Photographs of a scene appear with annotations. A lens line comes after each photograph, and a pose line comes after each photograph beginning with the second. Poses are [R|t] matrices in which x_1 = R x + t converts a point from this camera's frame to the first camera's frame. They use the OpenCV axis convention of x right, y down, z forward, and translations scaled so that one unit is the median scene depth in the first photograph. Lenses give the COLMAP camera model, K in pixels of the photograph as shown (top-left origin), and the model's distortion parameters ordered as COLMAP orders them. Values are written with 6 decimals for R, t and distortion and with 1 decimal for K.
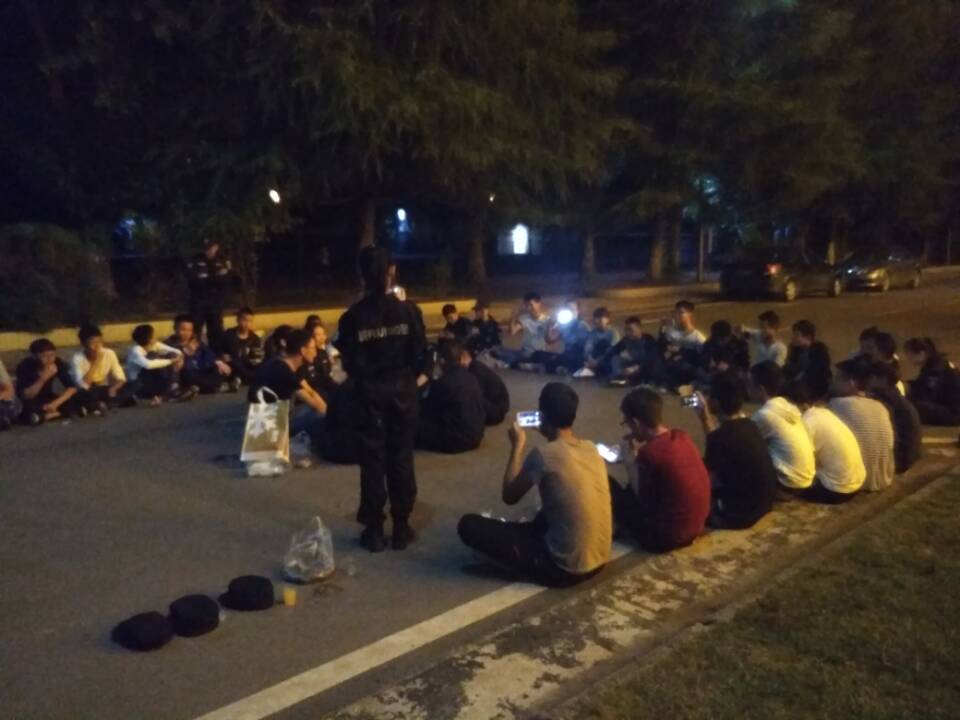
lens RADIAL K [[874.0, 0, 480.0], [0, 874.0, 360.0], [0, 0, 1]] dist [0.014533, 0.003282]
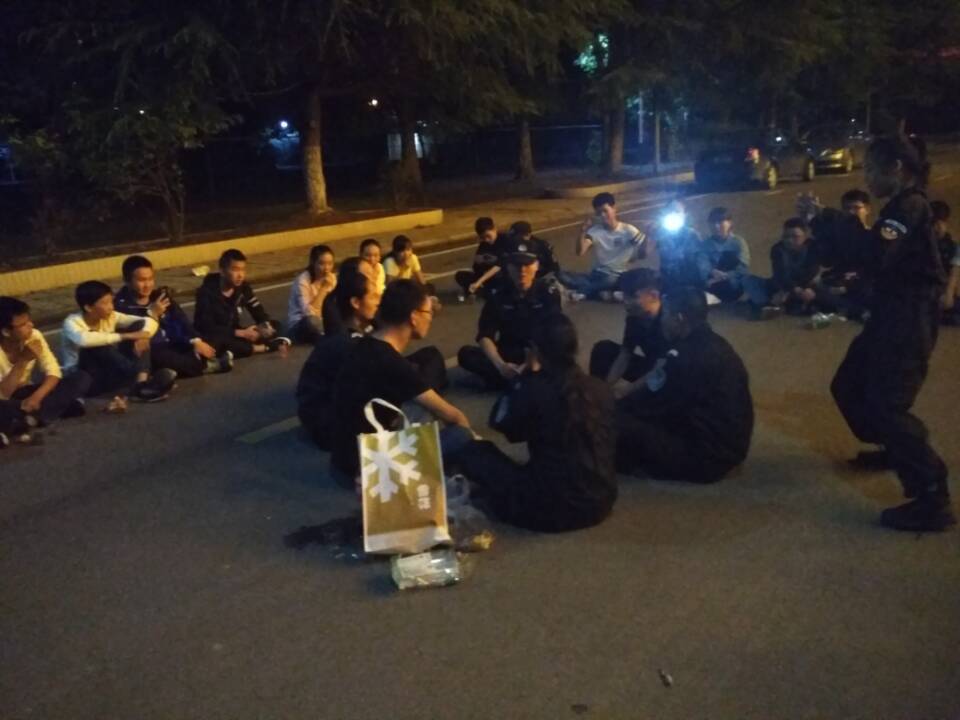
lens RADIAL K [[874.0, 0, 480.0], [0, 874.0, 360.0], [0, 0, 1]] dist [0.014533, 0.003282]
pose [[0.989949, -0.082797, 0.114659, -0.151063], [0.070239, 0.991497, 0.109544, -0.028314], [-0.122754, -0.100389, 0.987347, 0.292791]]
